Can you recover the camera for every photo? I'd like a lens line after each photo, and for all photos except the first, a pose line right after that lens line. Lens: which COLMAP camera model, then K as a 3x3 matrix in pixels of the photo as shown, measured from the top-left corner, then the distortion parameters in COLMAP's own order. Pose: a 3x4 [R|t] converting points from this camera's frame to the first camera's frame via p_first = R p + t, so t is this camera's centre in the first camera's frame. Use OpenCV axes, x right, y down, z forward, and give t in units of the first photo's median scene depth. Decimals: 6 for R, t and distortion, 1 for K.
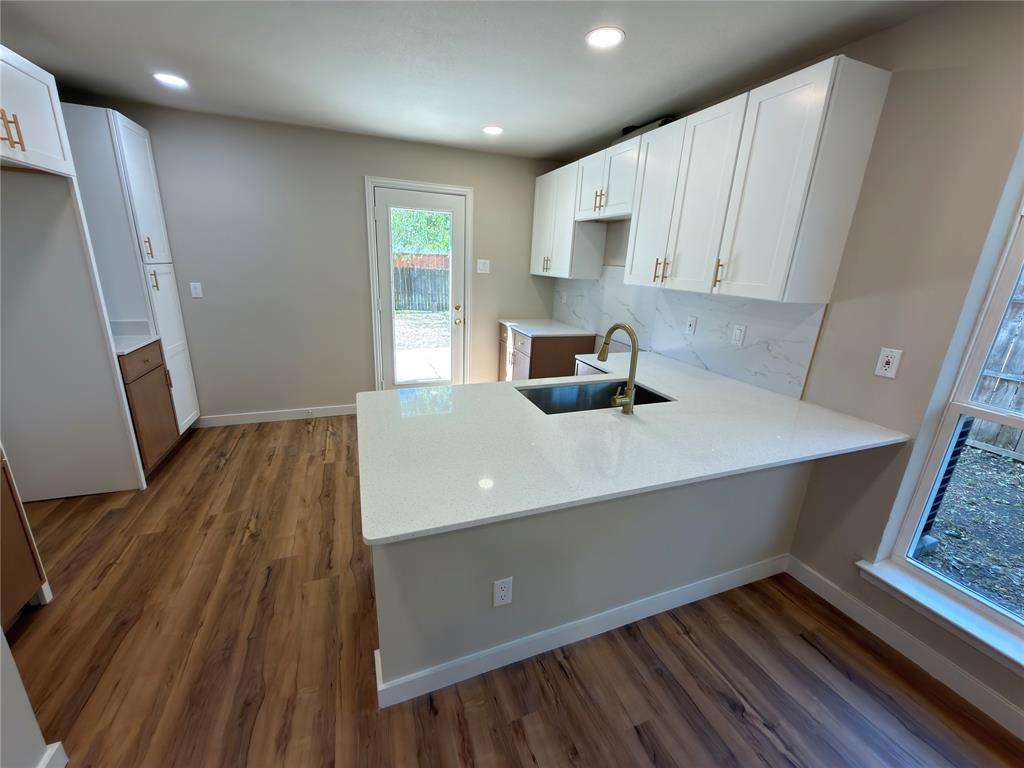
lens RADIAL K [[407.0, 0, 510.0], [0, 407.0, 381.6], [0, 0, 1]] dist [-0.000607, -0.000023]
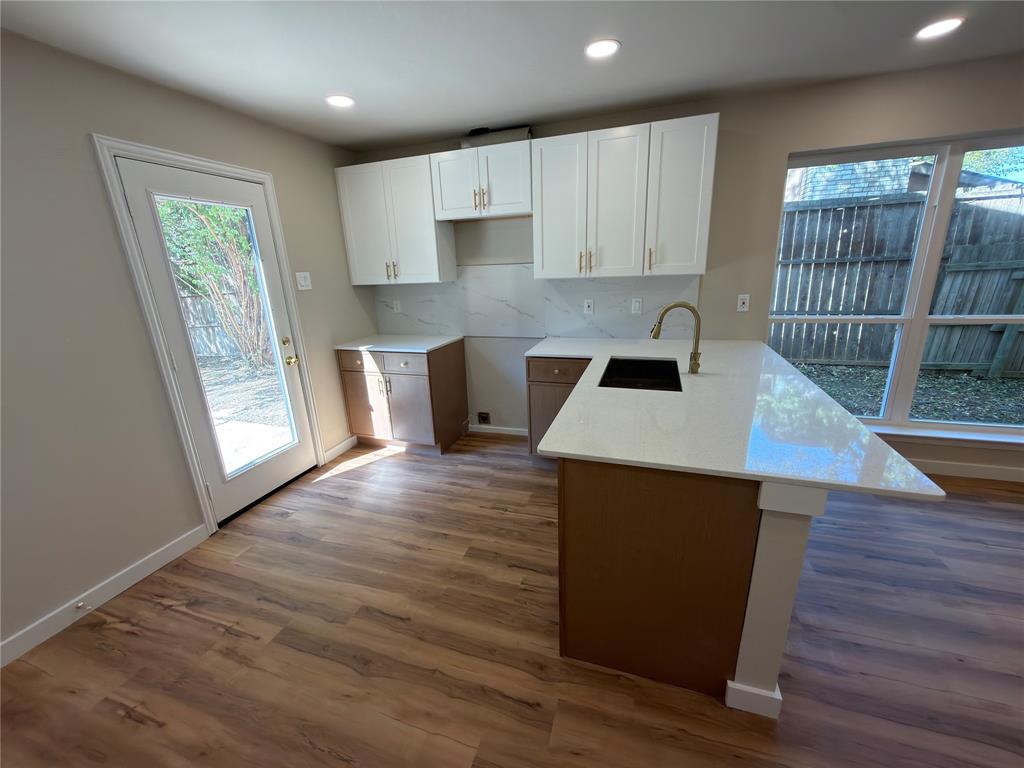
lens RADIAL K [[407.0, 0, 513.1], [0, 407.0, 383.1], [0, 0, 1]] dist [-0.000607, -0.000023]
pose [[0.631591, -0.280182, 0.722905, -0.601902], [0.284729, 0.951086, 0.119856, -0.123895], [-0.721126, 0.130132, 0.680473, 0.349473]]
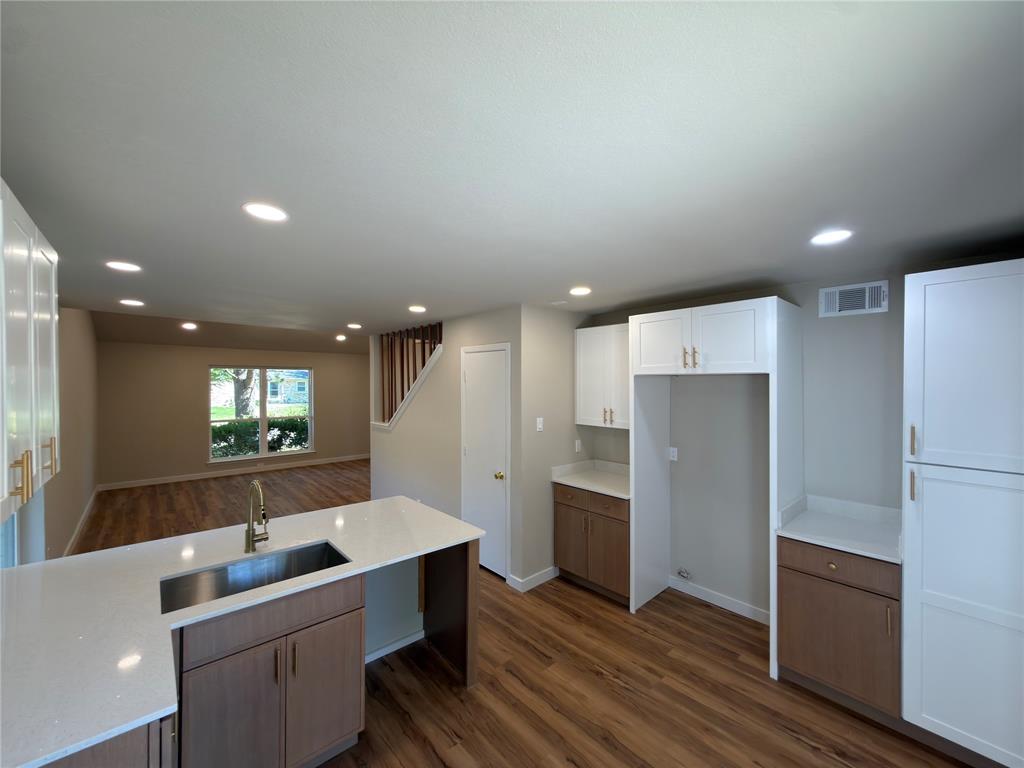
lens RADIAL K [[407.0, 0, 512.5], [0, 407.0, 385.3], [0, 0, 1]] dist [-0.000607, -0.000023]
pose [[-0.932043, -0.045866, -0.359434, 0.017711], [-0.143936, 0.957202, 0.251093, -0.493153], [0.332534, 0.285765, -0.898755, 1.362450]]
